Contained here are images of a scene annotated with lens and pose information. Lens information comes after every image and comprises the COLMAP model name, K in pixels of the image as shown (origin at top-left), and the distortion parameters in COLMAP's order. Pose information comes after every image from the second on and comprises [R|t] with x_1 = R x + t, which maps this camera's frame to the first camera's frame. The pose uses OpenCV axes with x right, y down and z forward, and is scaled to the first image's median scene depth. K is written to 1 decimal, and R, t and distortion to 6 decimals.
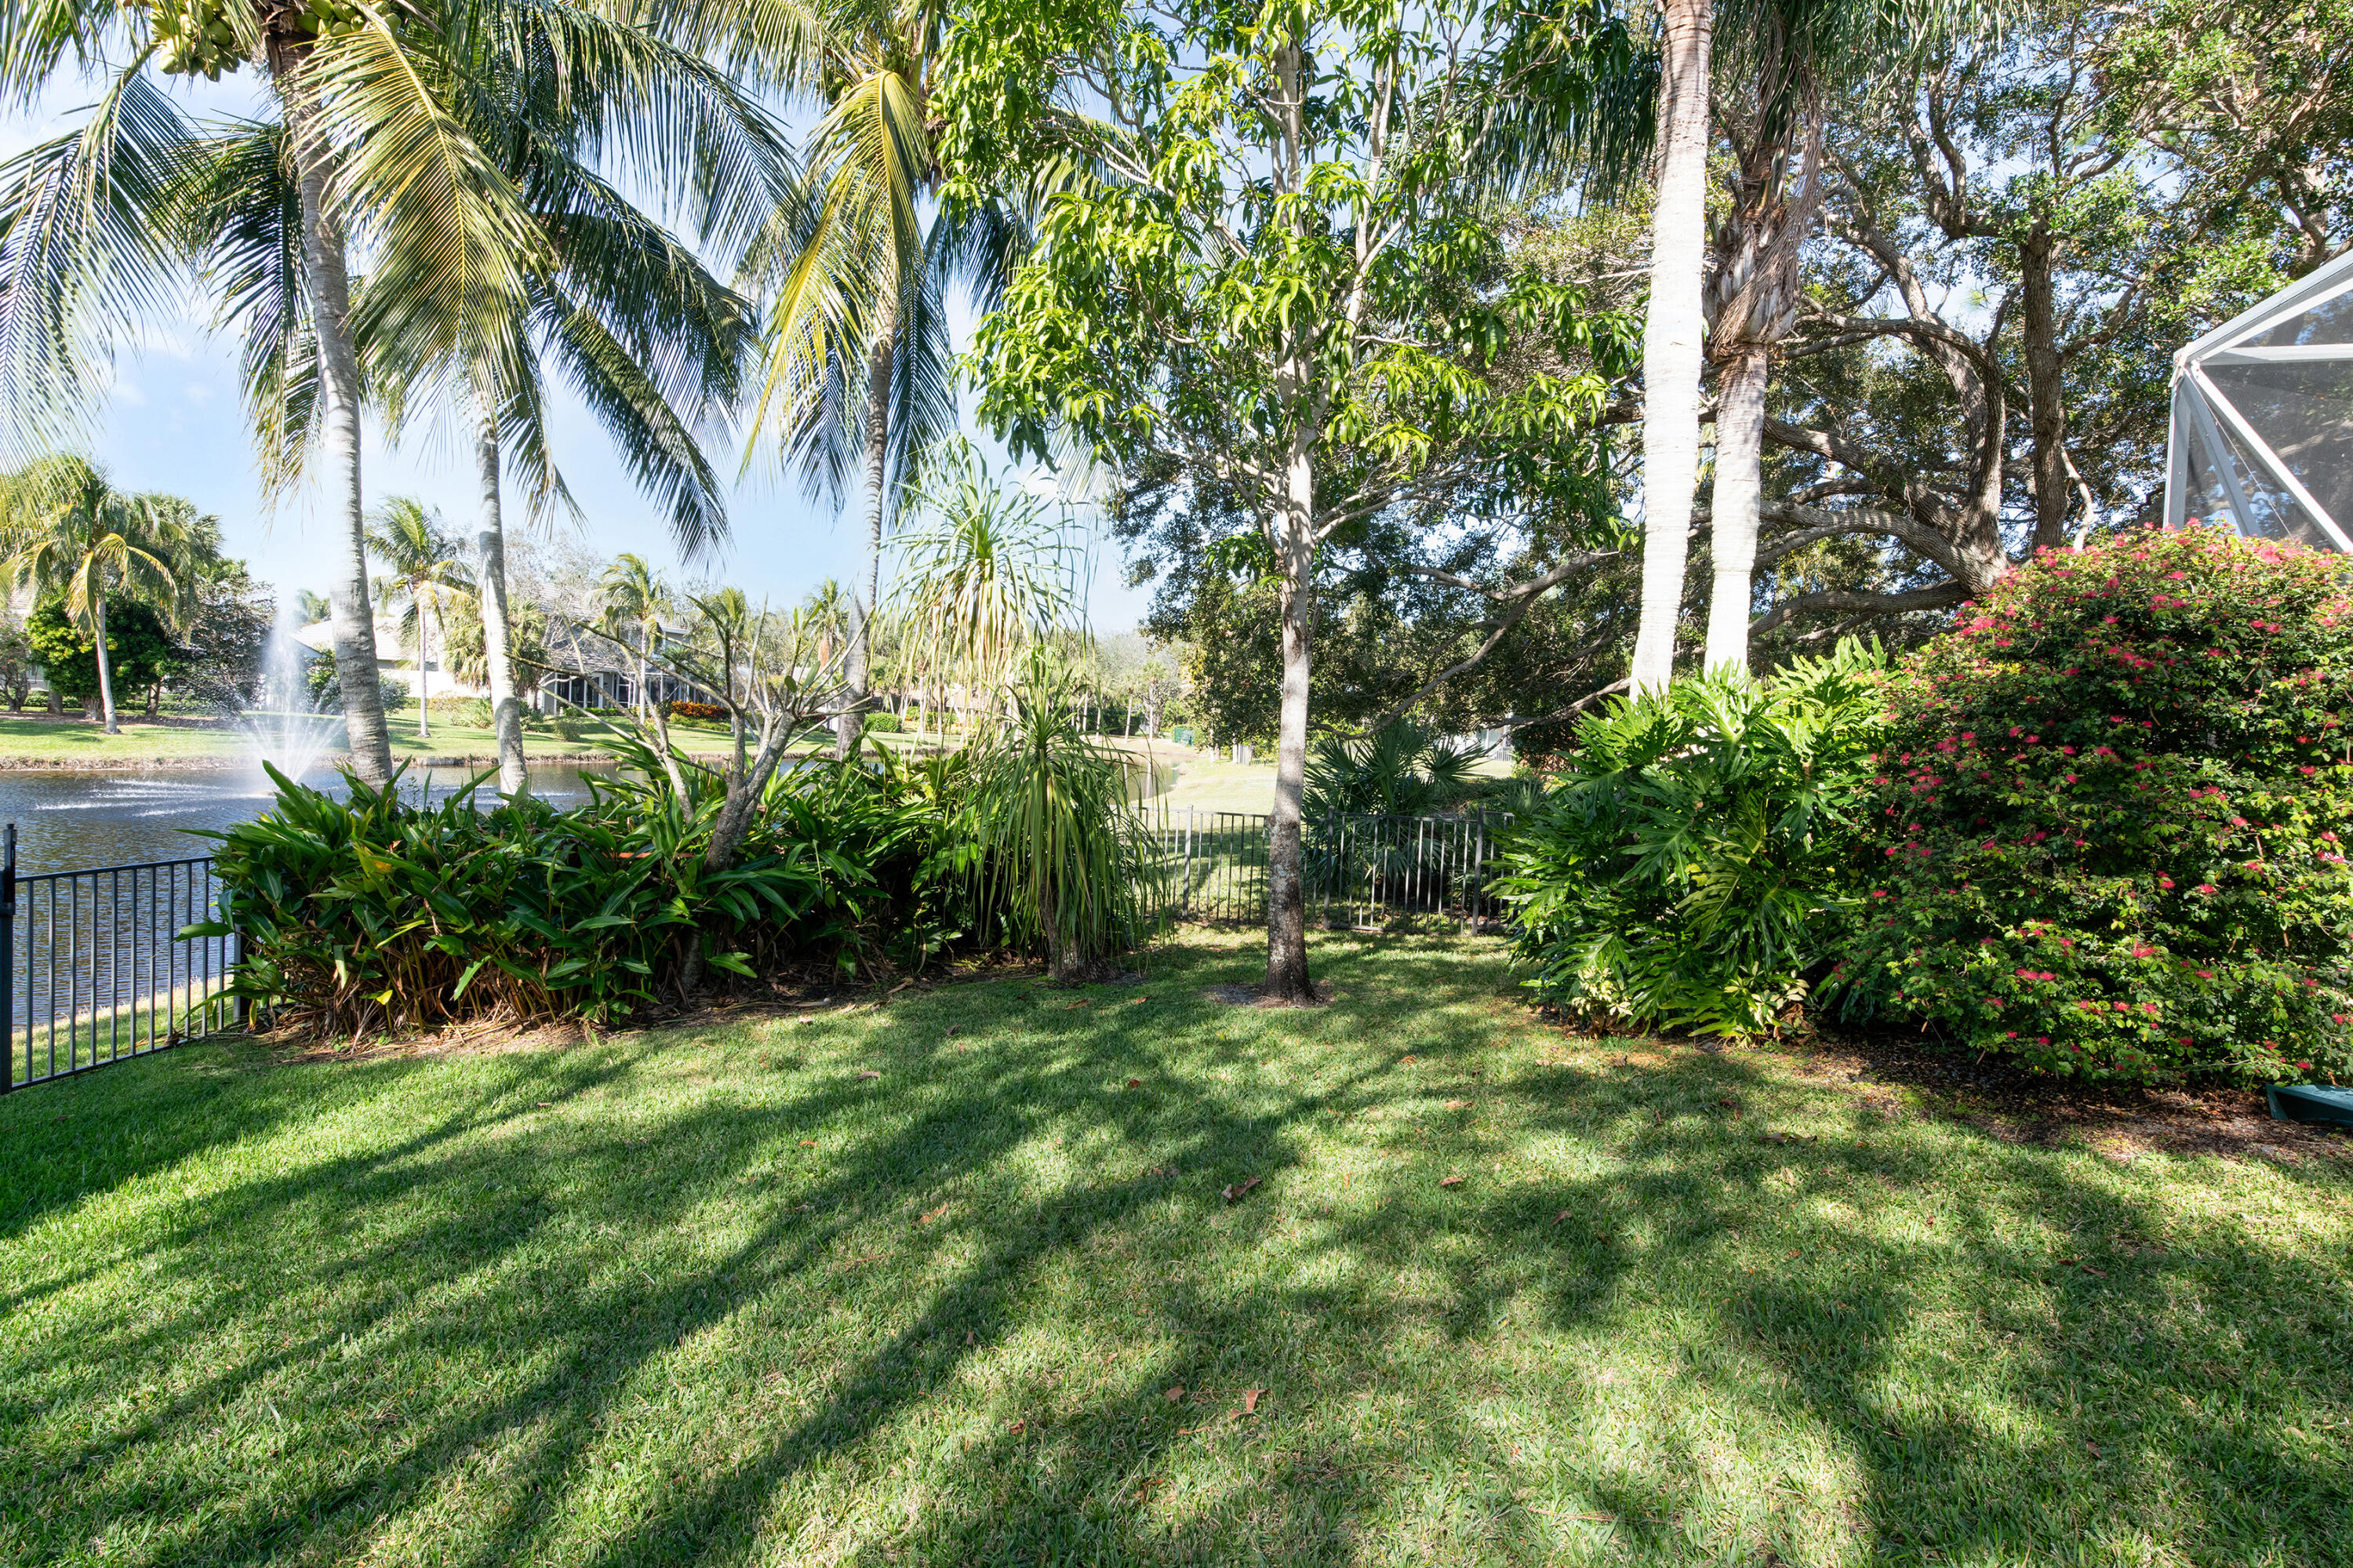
lens RADIAL K [[1222.9, 0, 1176.5], [0, 1222.9, 784.0], [0, 0, 1]] dist [0.004743, 0.000586]
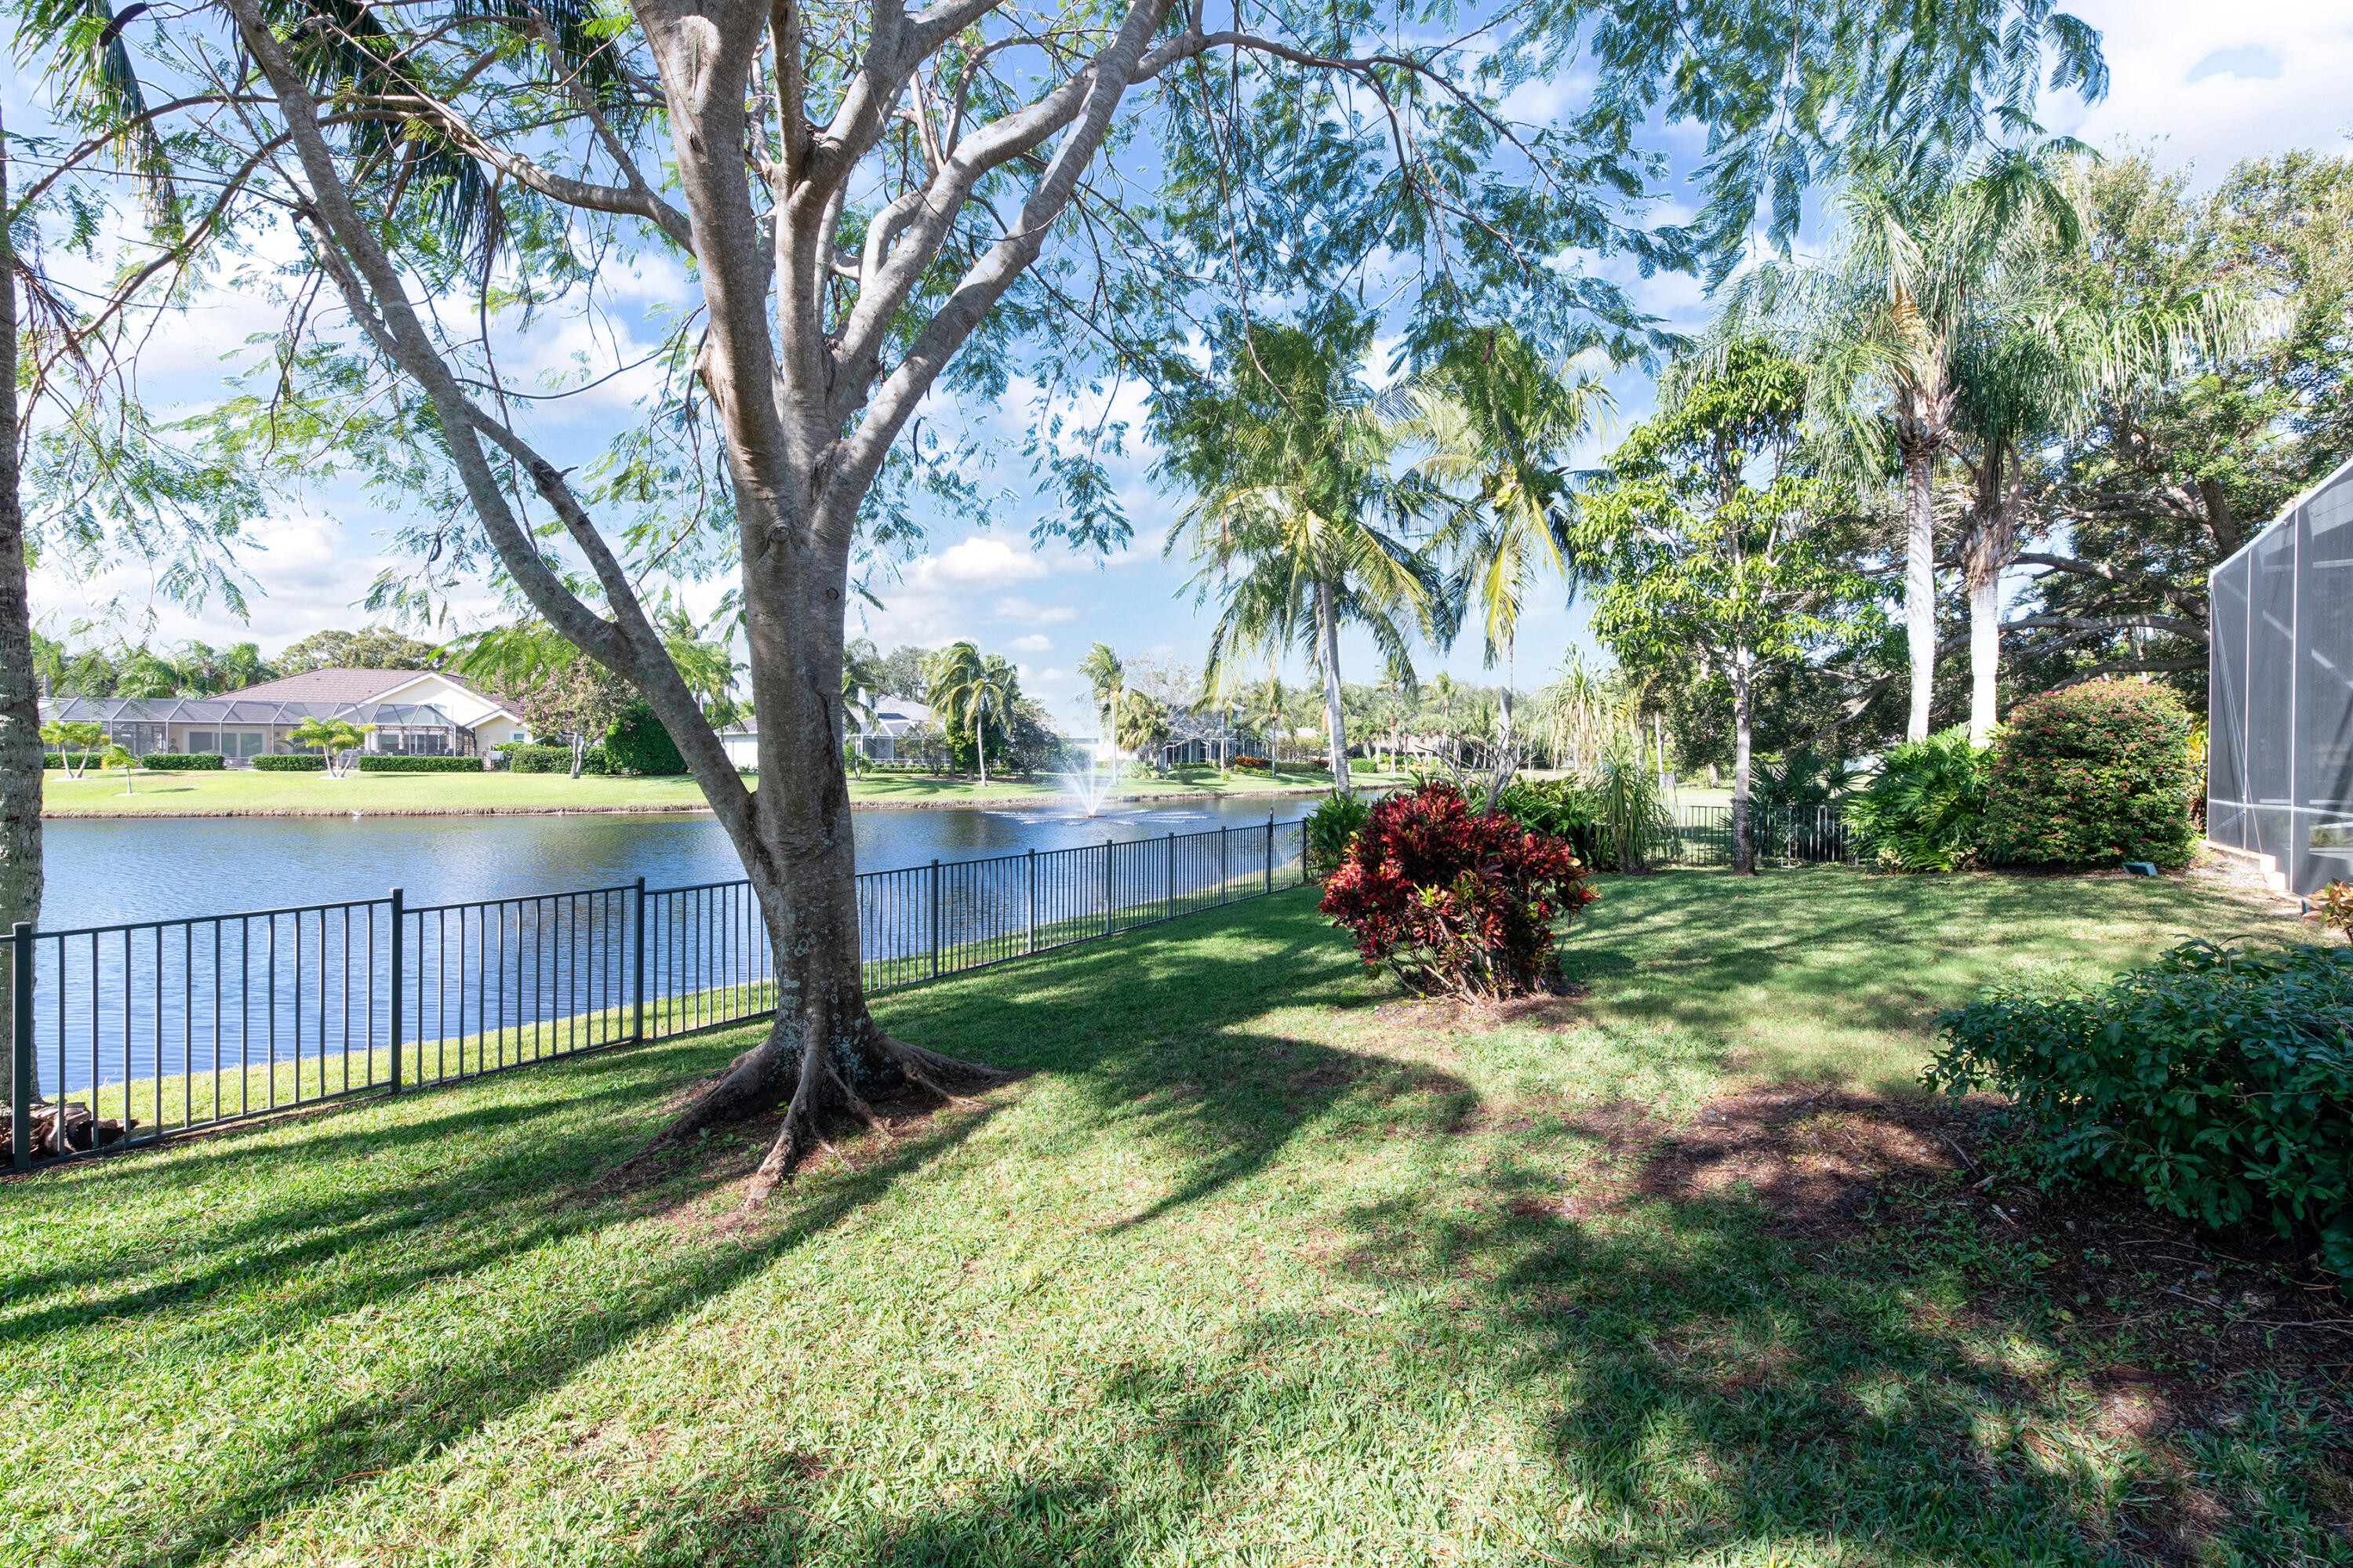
lens RADIAL K [[935.9, 0, 1176.5], [0, 935.9, 784.0], [0, 0, 1]] dist [0.002308, 0.000159]
pose [[0.911506, -0.029405, -0.410235, -0.081010], [0.017371, 0.999303, -0.033031, 0.020263], [0.410920, 0.022982, 0.911382, -0.549697]]
